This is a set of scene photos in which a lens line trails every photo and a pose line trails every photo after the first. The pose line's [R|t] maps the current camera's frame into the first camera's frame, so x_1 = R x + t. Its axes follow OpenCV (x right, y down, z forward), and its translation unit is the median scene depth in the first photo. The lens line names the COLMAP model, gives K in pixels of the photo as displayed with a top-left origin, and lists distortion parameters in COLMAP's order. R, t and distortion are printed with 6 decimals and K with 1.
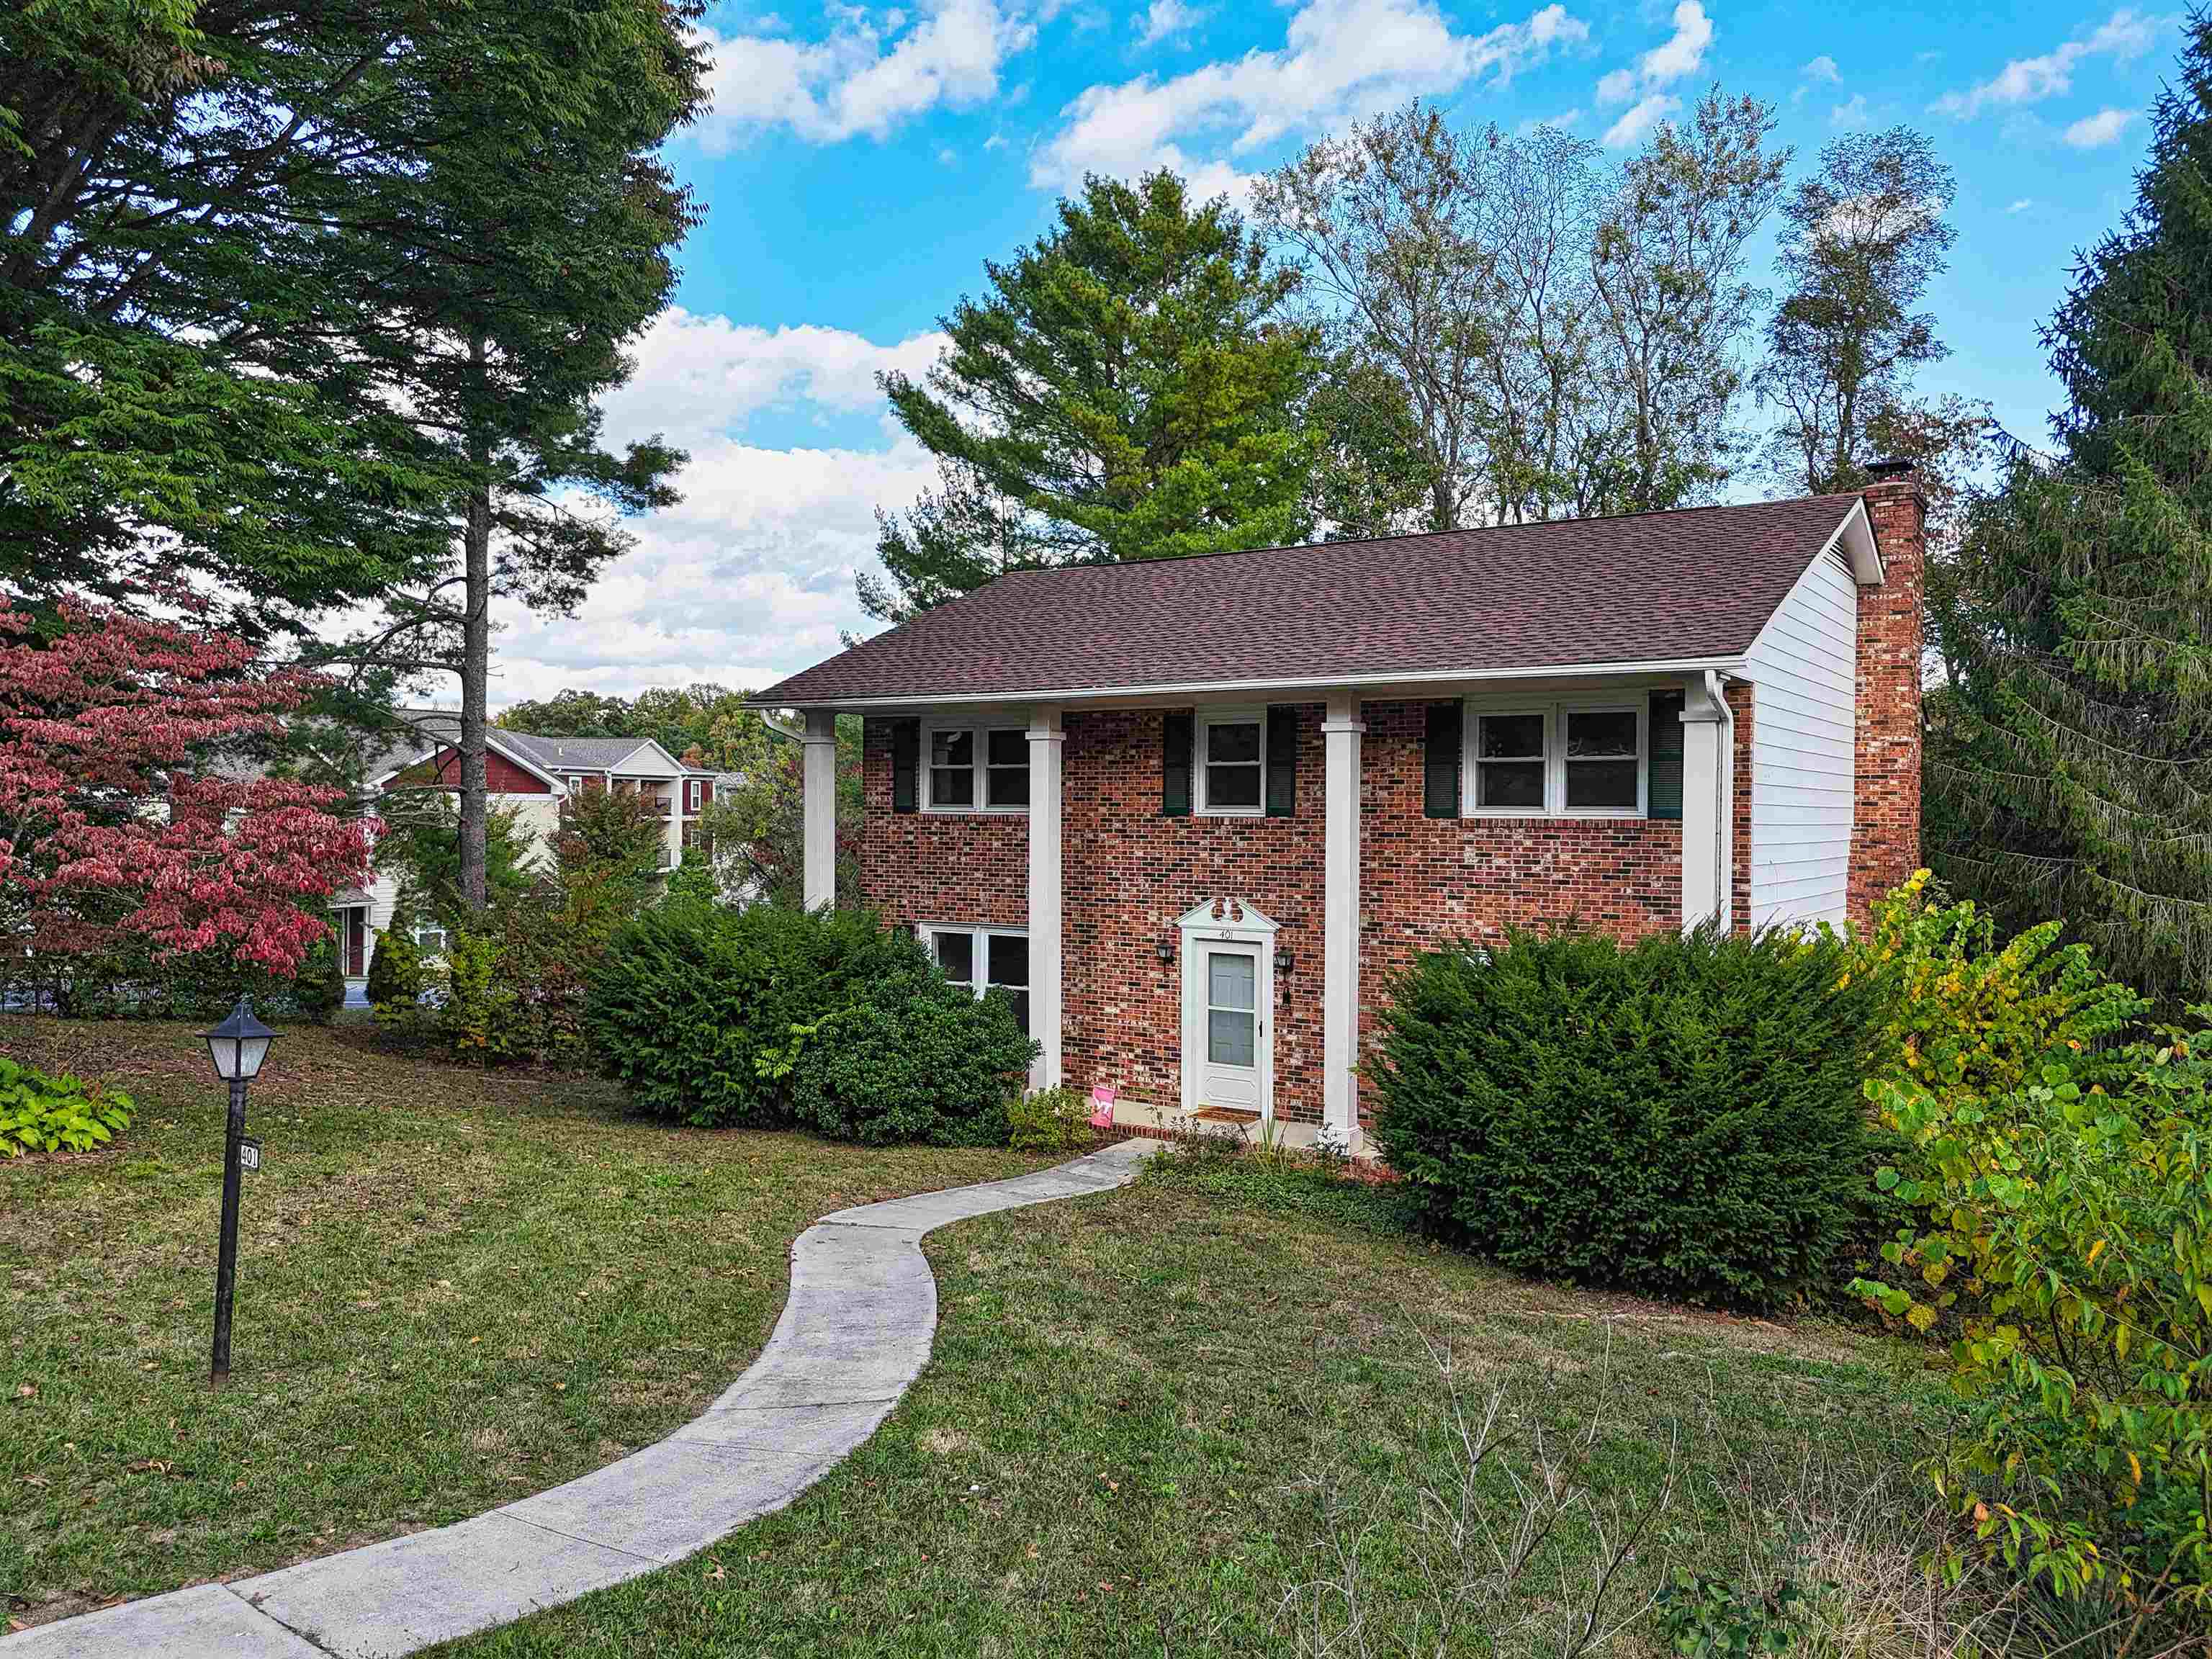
lens RADIAL K [[1636.8, 0, 1105.2], [0, 1636.8, 822.7], [0, 0, 1]] dist [0.032933, -0.009416]
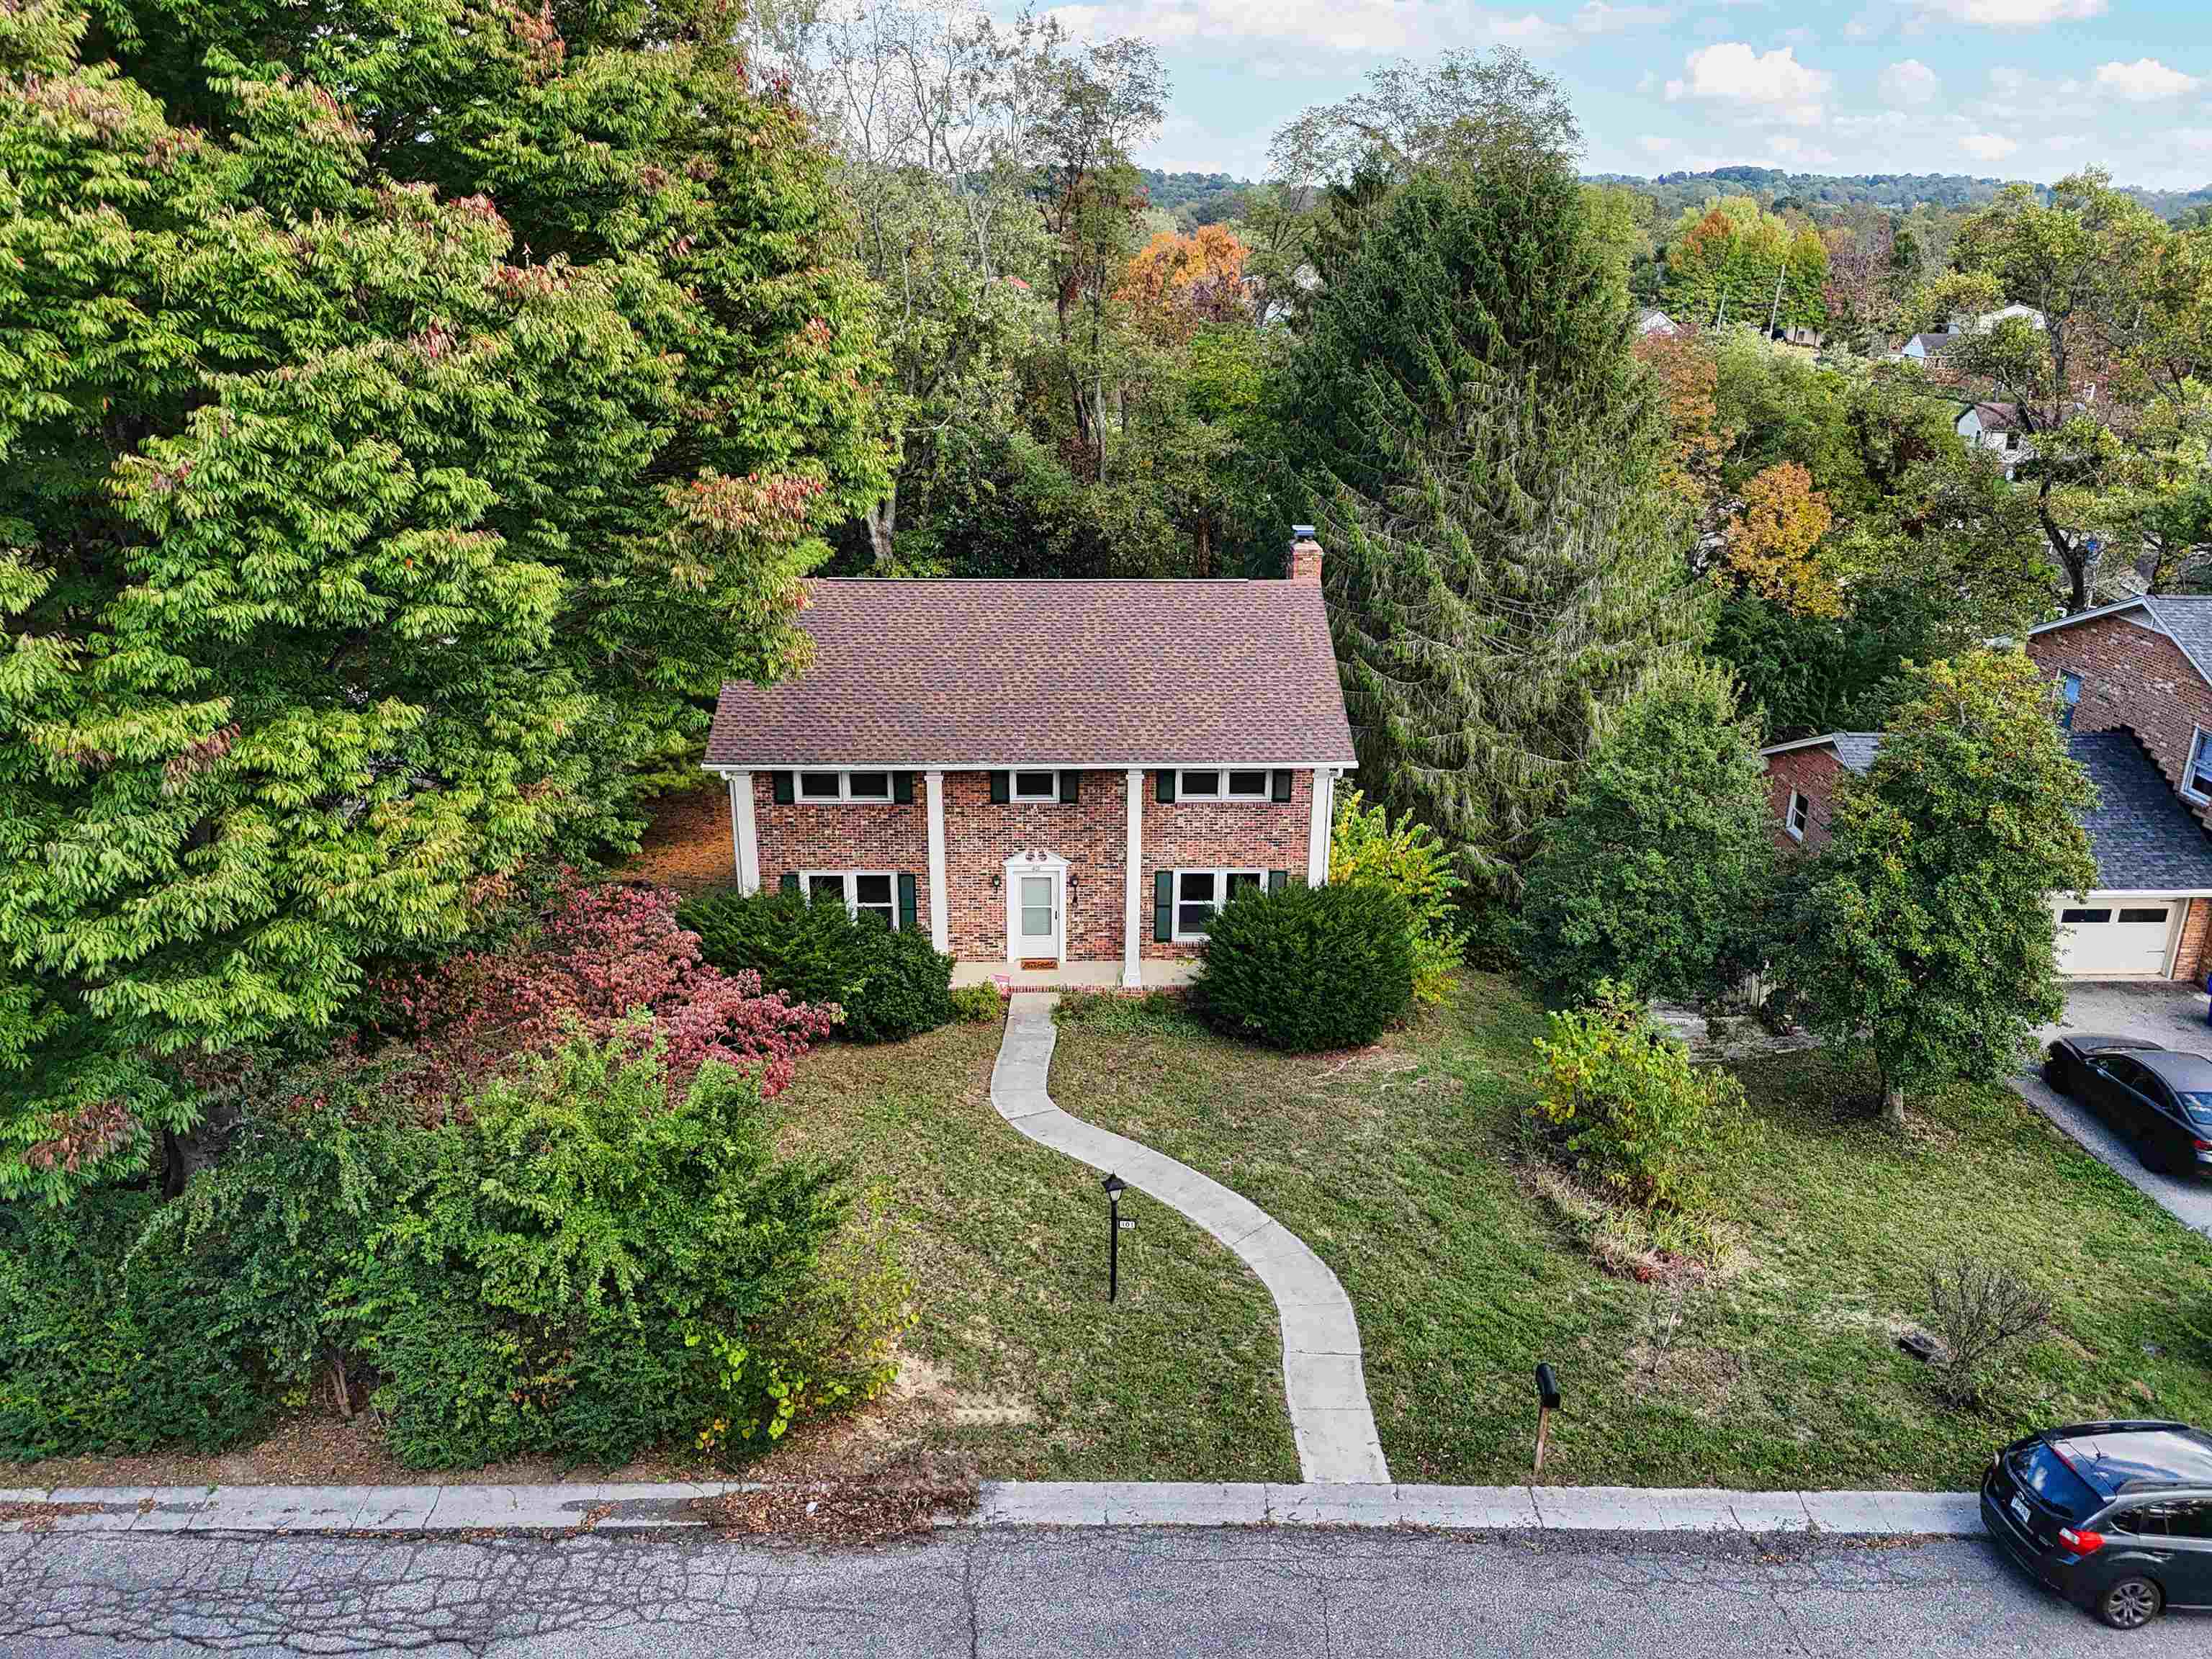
lens RADIAL K [[1636.8, 0, 1101.2], [0, 1636.8, 838.2], [0, 0, 1]] dist [0.032933, -0.009416]
pose [[0.818056, -0.204130, 0.537695, -0.801857], [0.004994, 0.937382, 0.348269, -0.570179], [-0.575117, -0.282218, 0.767850, -0.368248]]
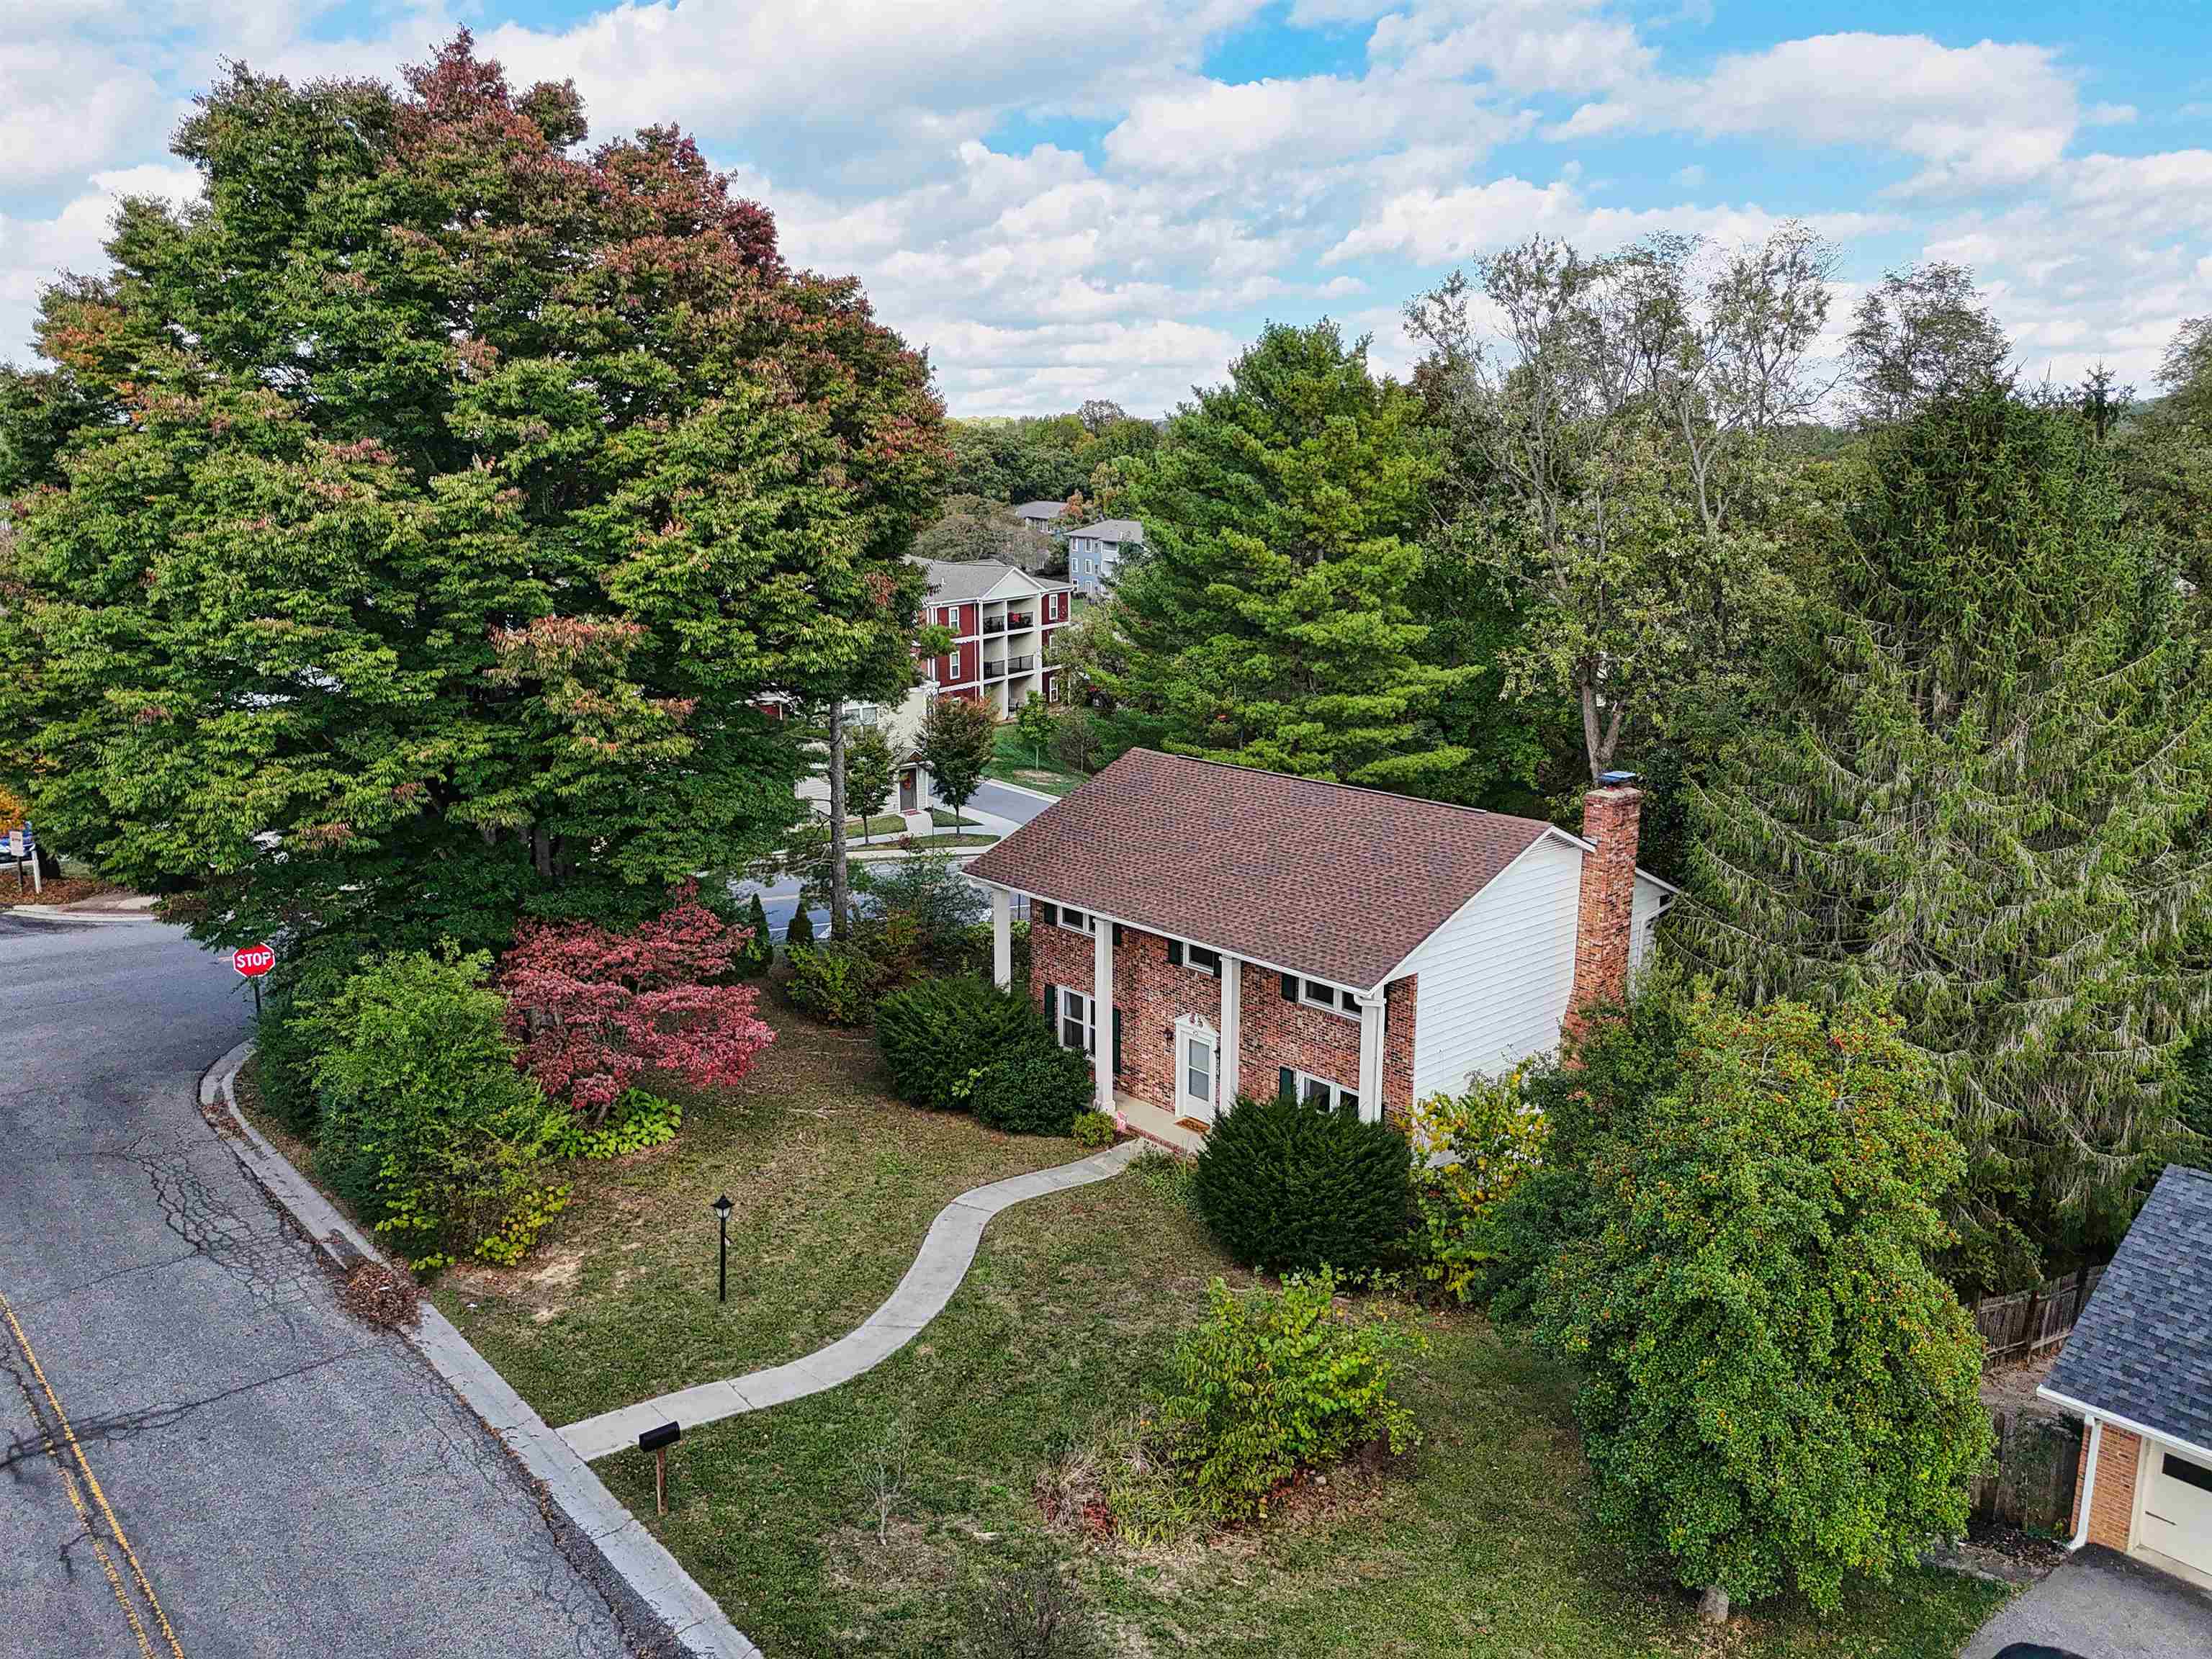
lens RADIAL K [[1636.8, 0, 1116.0], [0, 1636.8, 827.3], [0, 0, 1]] dist [0.032933, -0.009416]
pose [[0.970545, 0.051959, -0.235252, 0.417030], [-0.000956, 0.977289, 0.211906, -0.563168], [0.240919, -0.205440, 0.948553, -0.758950]]
